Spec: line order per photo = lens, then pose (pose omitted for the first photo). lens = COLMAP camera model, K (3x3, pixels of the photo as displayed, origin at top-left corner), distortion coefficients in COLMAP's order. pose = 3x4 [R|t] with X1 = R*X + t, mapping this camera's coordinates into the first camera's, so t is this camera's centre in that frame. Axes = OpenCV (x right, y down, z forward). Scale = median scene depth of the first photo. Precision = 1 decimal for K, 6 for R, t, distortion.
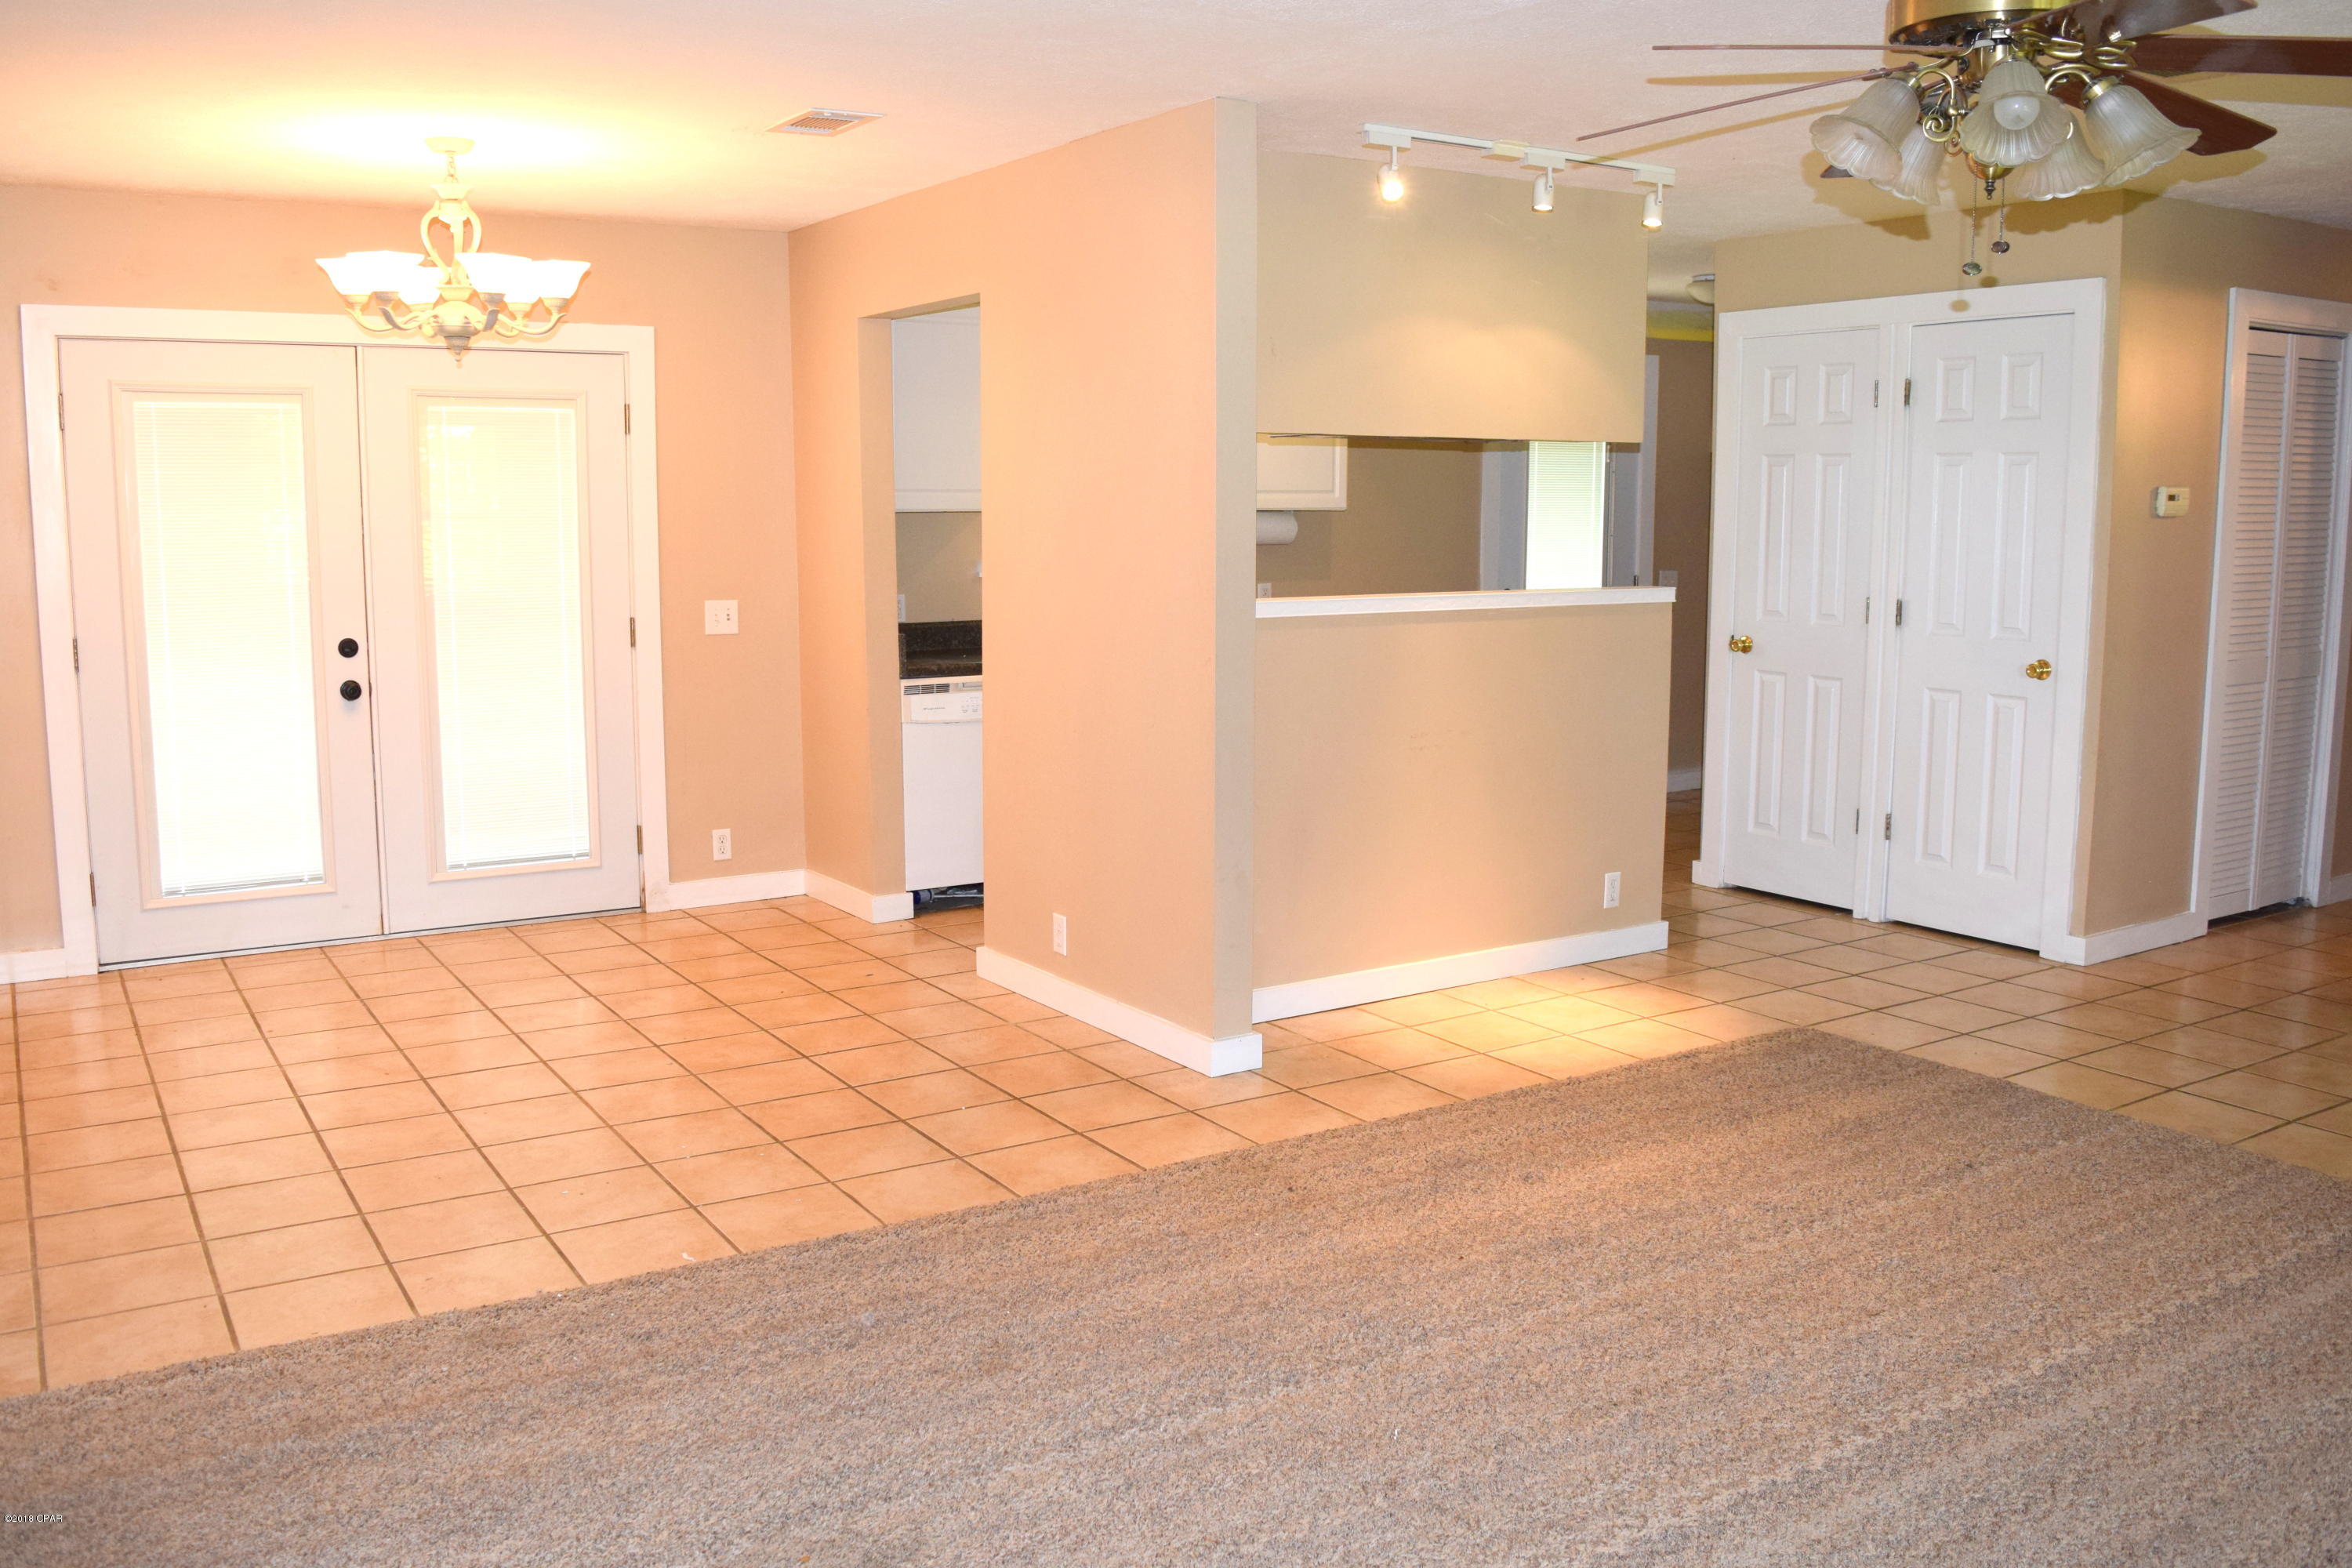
lens RADIAL K [[1950.7, 0, 1176.0], [0, 1950.7, 784.0], [0, 0, 1]] dist [-0.096677, 0.009521]
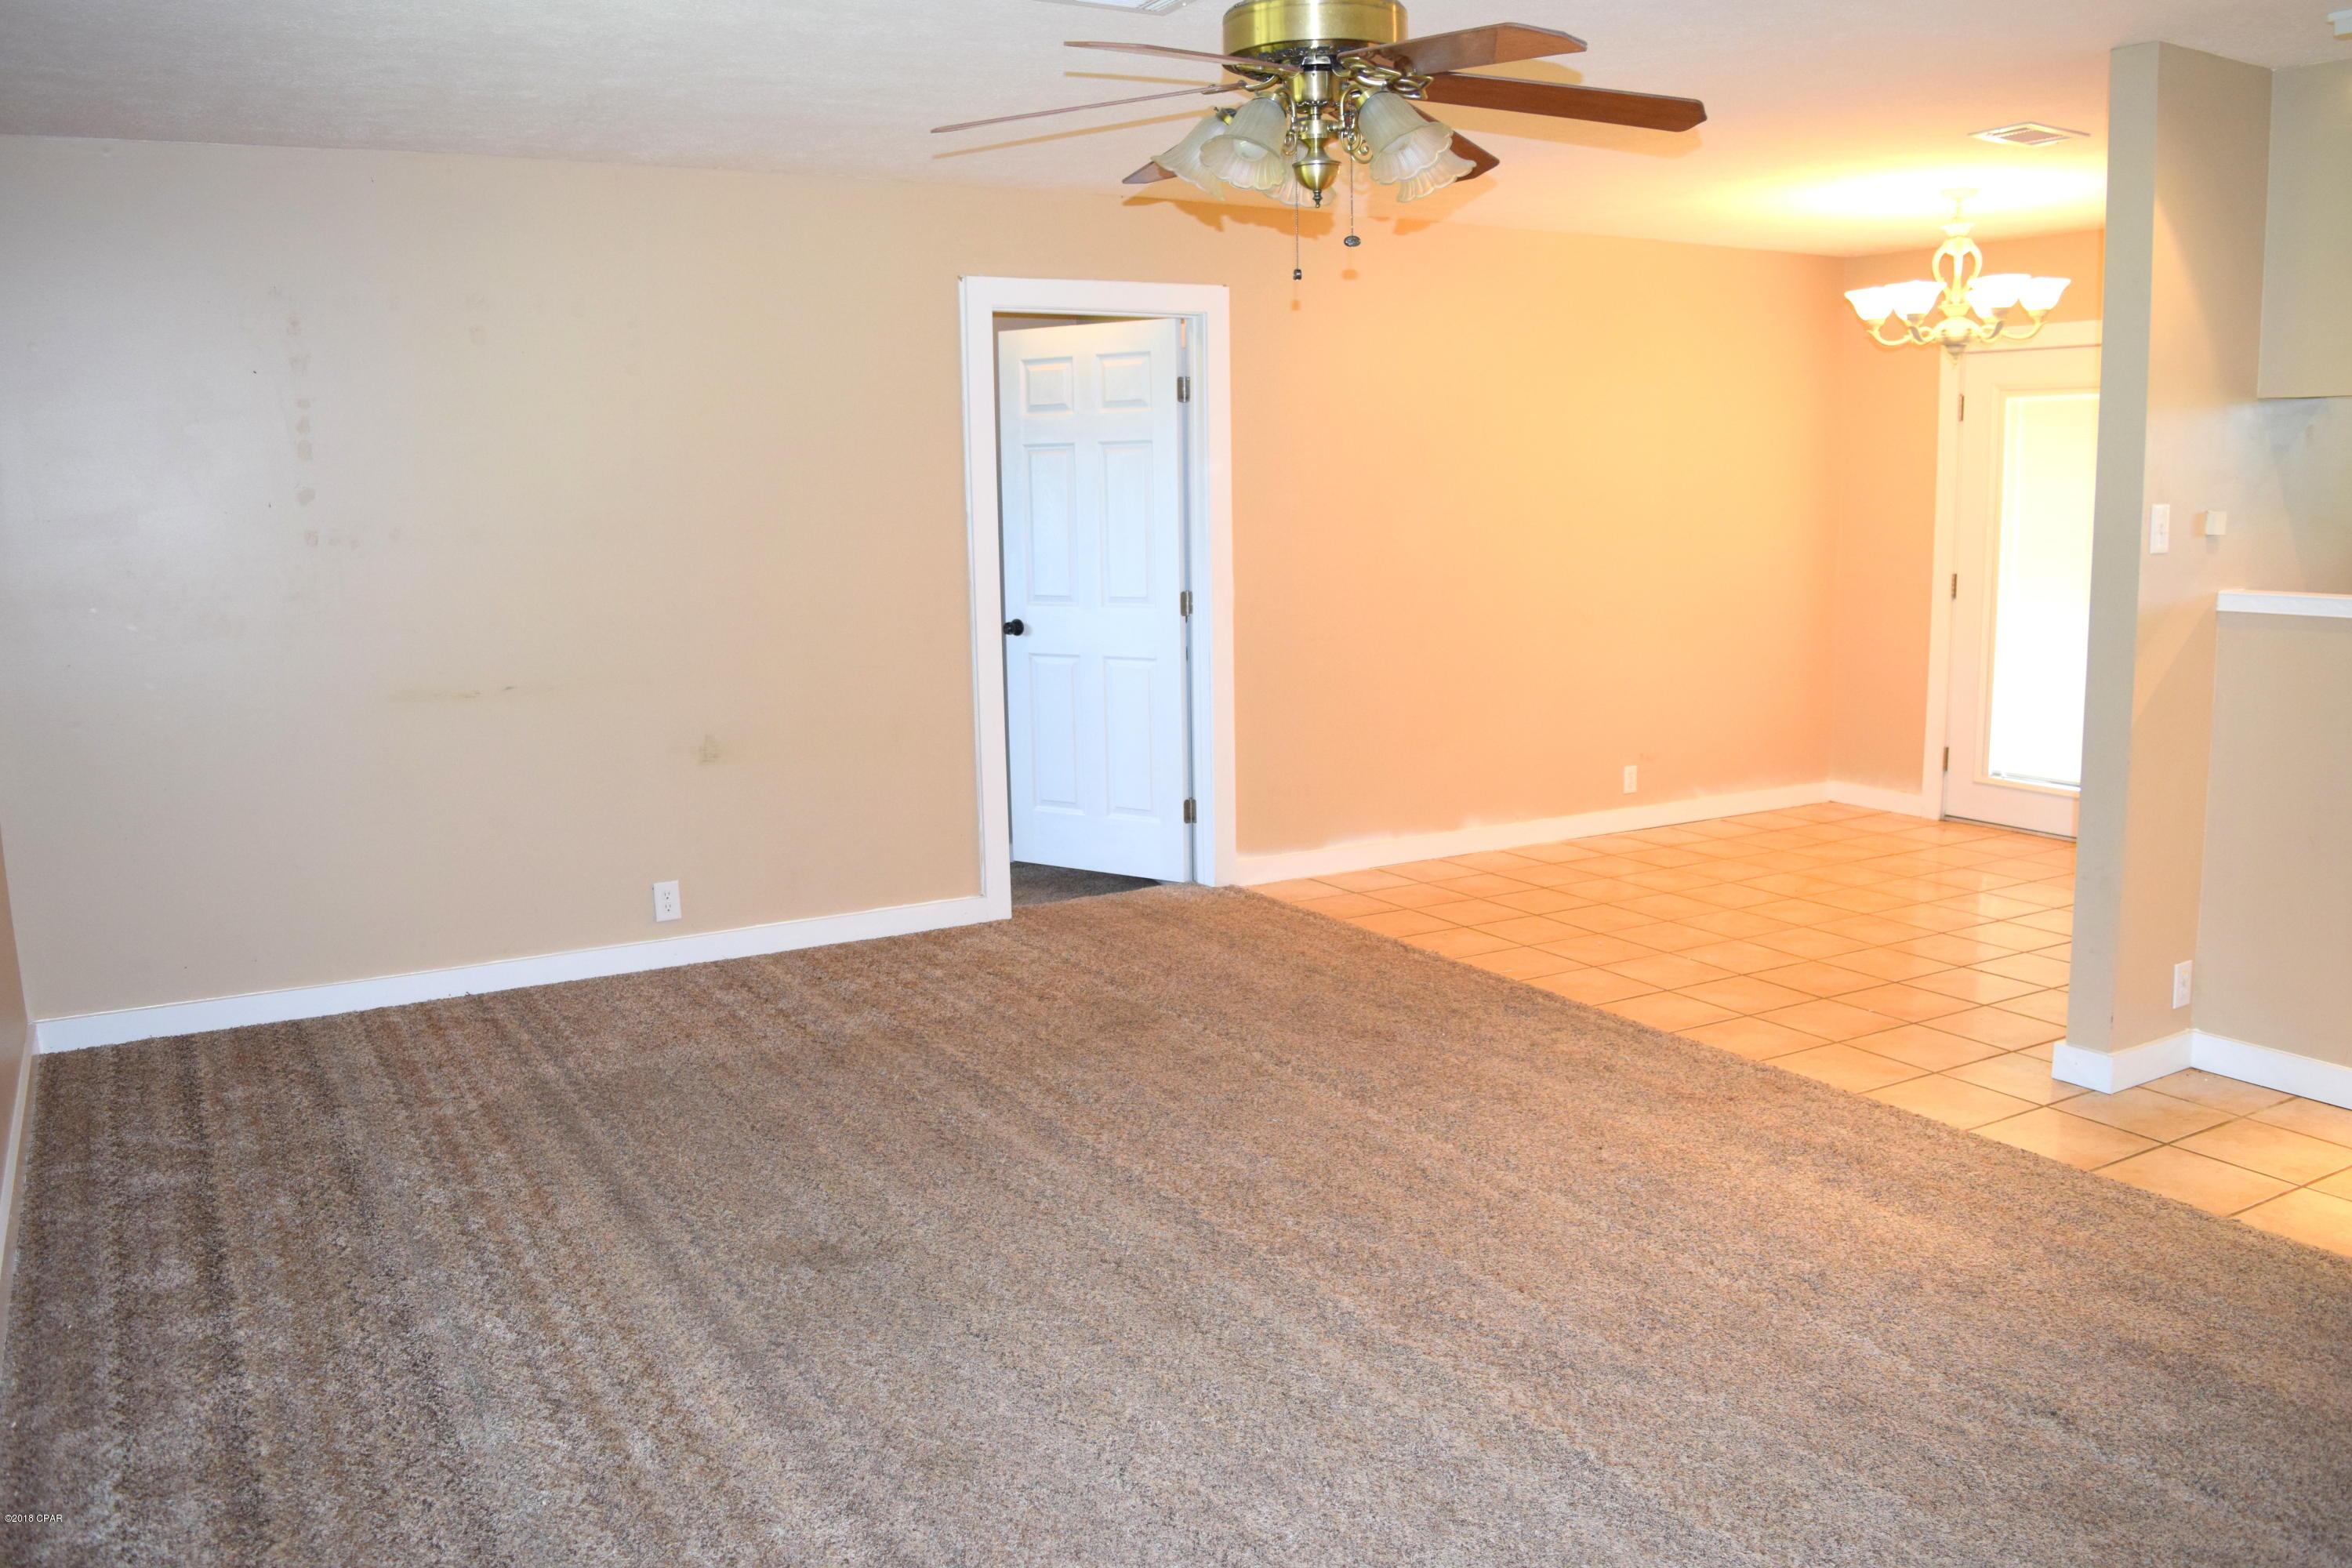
lens RADIAL K [[1861.4, 0, 1176.0], [0, 1861.4, 784.0], [0, 0, 1]] dist [-0.066446, 0.008657]
pose [[-0.043887, 0.157802, -0.986495, 0.921687], [-0.132127, 0.977856, 0.162298, -0.082331], [0.990261, 0.137465, -0.022065, 0.578764]]
